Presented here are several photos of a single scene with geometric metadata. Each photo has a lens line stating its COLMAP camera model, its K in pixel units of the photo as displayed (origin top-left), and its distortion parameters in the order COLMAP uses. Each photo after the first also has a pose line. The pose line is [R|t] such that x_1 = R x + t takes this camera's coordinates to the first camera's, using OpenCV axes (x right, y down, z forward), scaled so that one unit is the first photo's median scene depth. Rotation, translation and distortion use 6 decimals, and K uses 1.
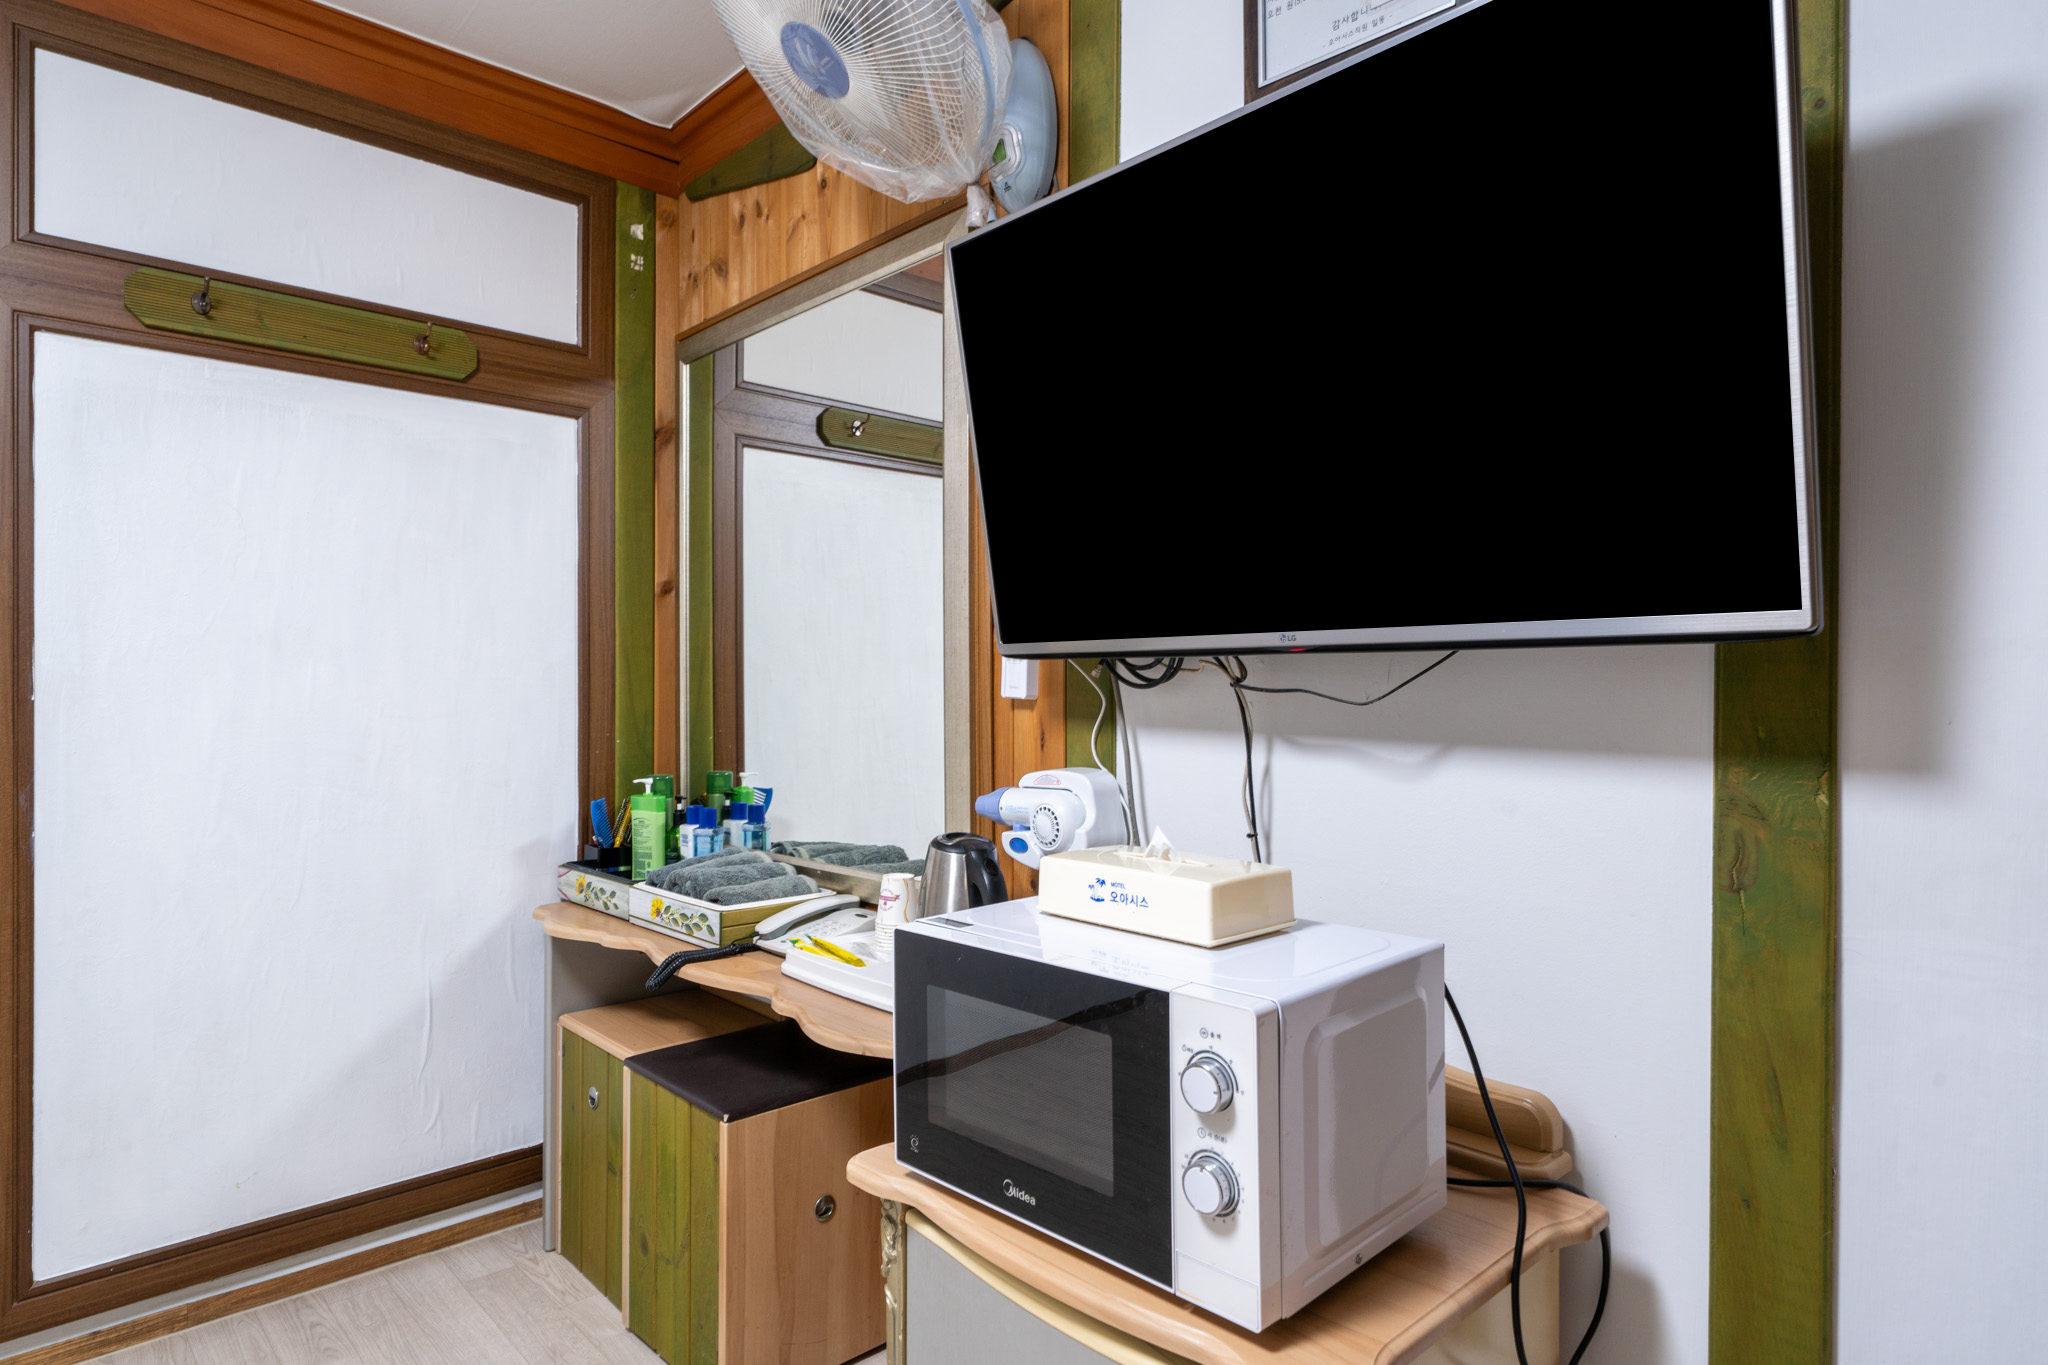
lens RADIAL K [[1138.4, 0, 1029.8], [0, 1138.4, 688.2], [0, 0, 1]] dist [0.000754, -0.000668]
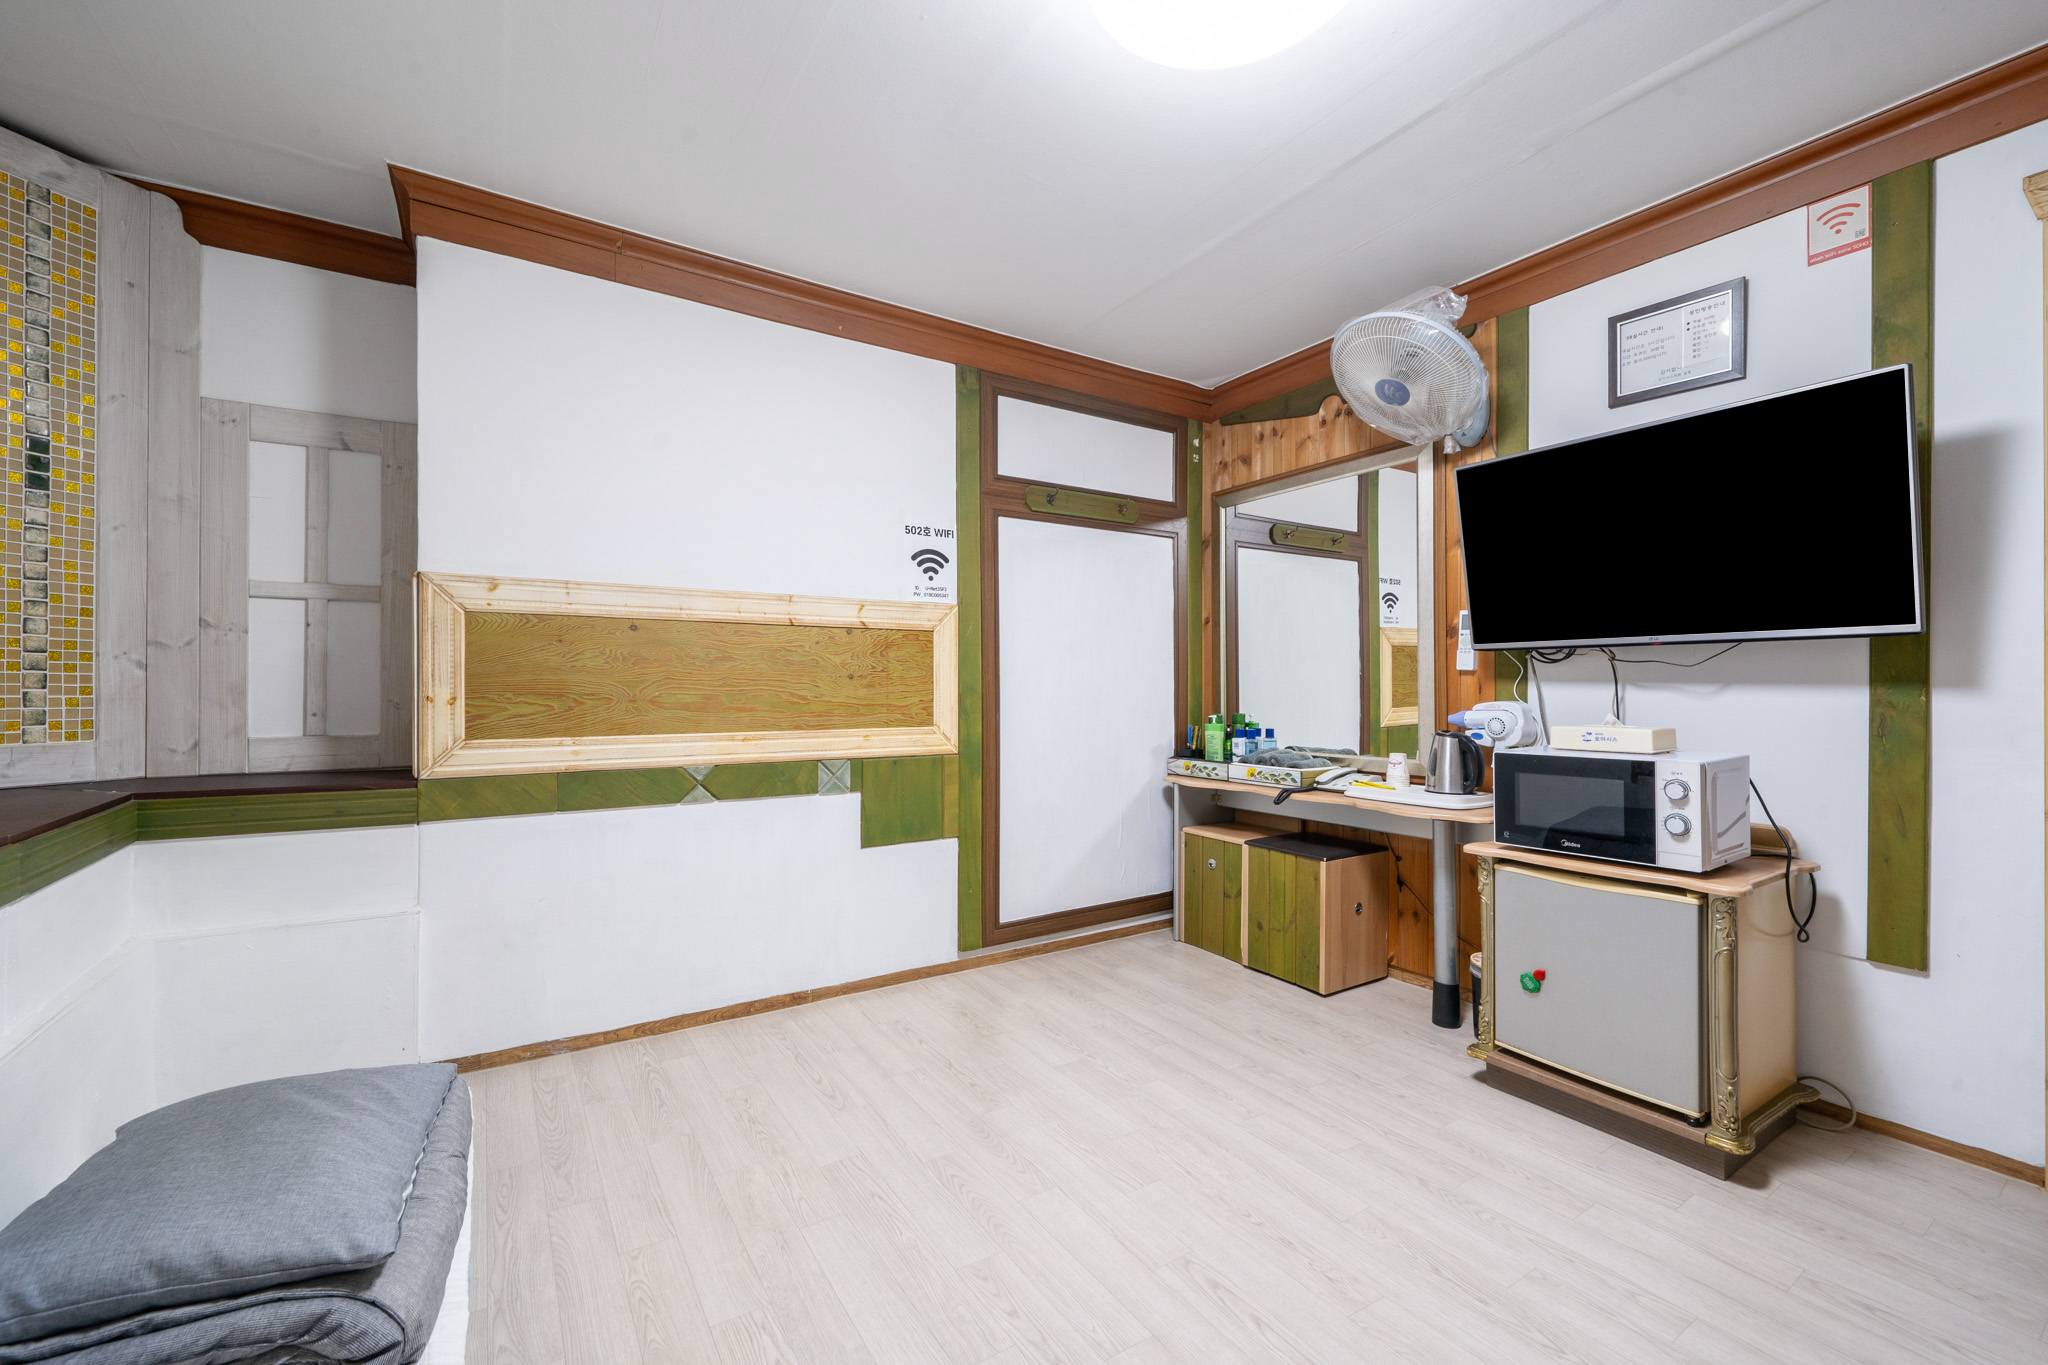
lens RADIAL K [[824.4, 0, 1016.1], [0, 824.4, 688.5], [0, 0, 1]] dist [-0.001126, -0.000318]
pose [[0.980816, -0.002897, -0.194913, -0.527147], [0.003178, 0.999994, 0.001130, 0.038284], [0.194909, -0.001728, 0.980820, -0.676836]]
